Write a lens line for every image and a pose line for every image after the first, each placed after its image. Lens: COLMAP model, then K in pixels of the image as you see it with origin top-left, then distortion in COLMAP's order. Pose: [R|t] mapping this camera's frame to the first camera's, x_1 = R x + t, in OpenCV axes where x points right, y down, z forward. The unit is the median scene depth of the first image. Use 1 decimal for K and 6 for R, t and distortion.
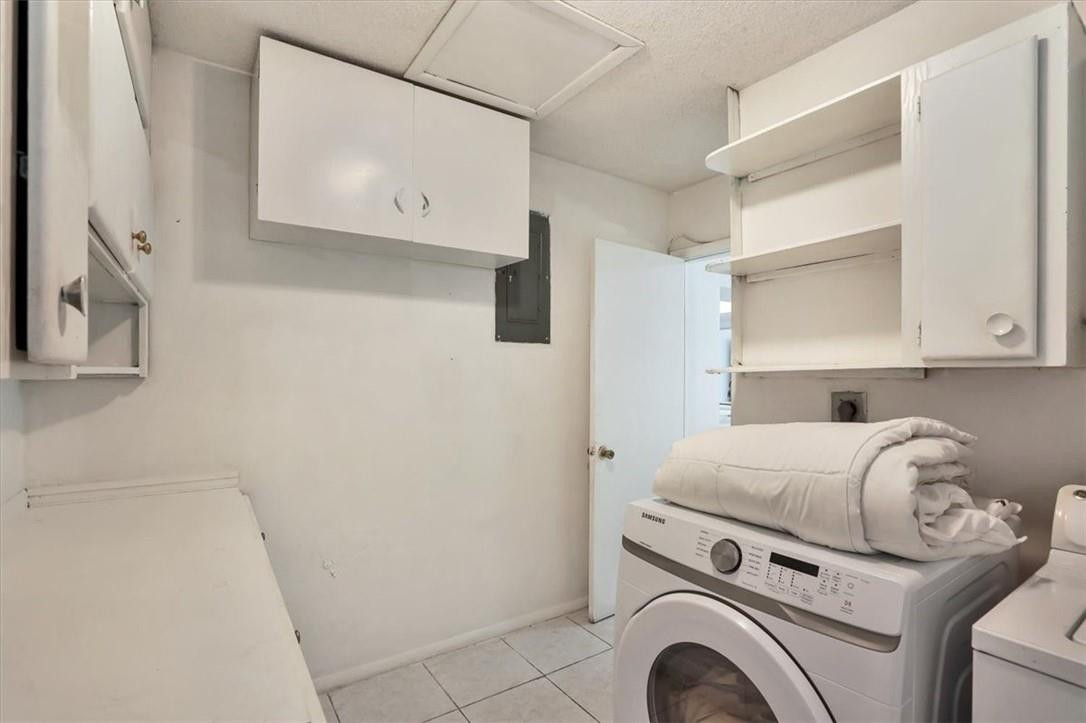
lens RADIAL K [[510.5, 0, 538.8], [0, 510.5, 365.5], [0, 0, 1]] dist [-0.057890, 0.024419]
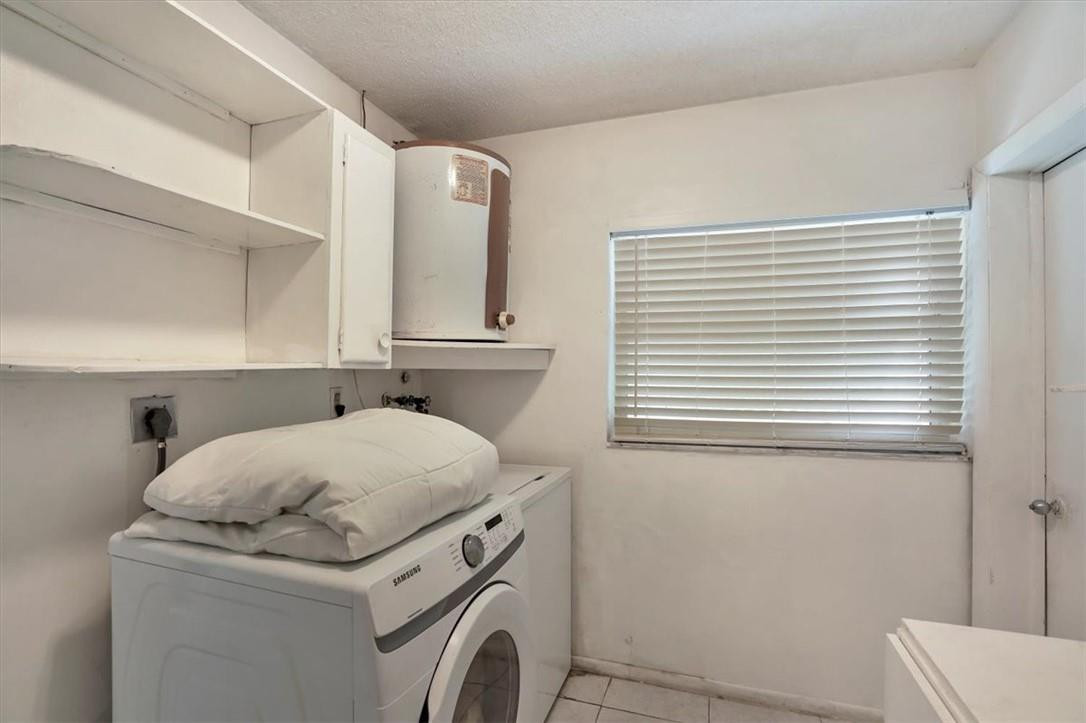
lens RADIAL K [[510.5, 0, 538.8], [0, 510.5, 365.5], [0, 0, 1]] dist [-0.057890, 0.024419]
pose [[-0.595596, 0.004309, 0.803273, -0.386037], [-0.019012, 0.999630, -0.019459, 0.008719], [-0.803059, -0.026862, -0.595293, 1.057330]]
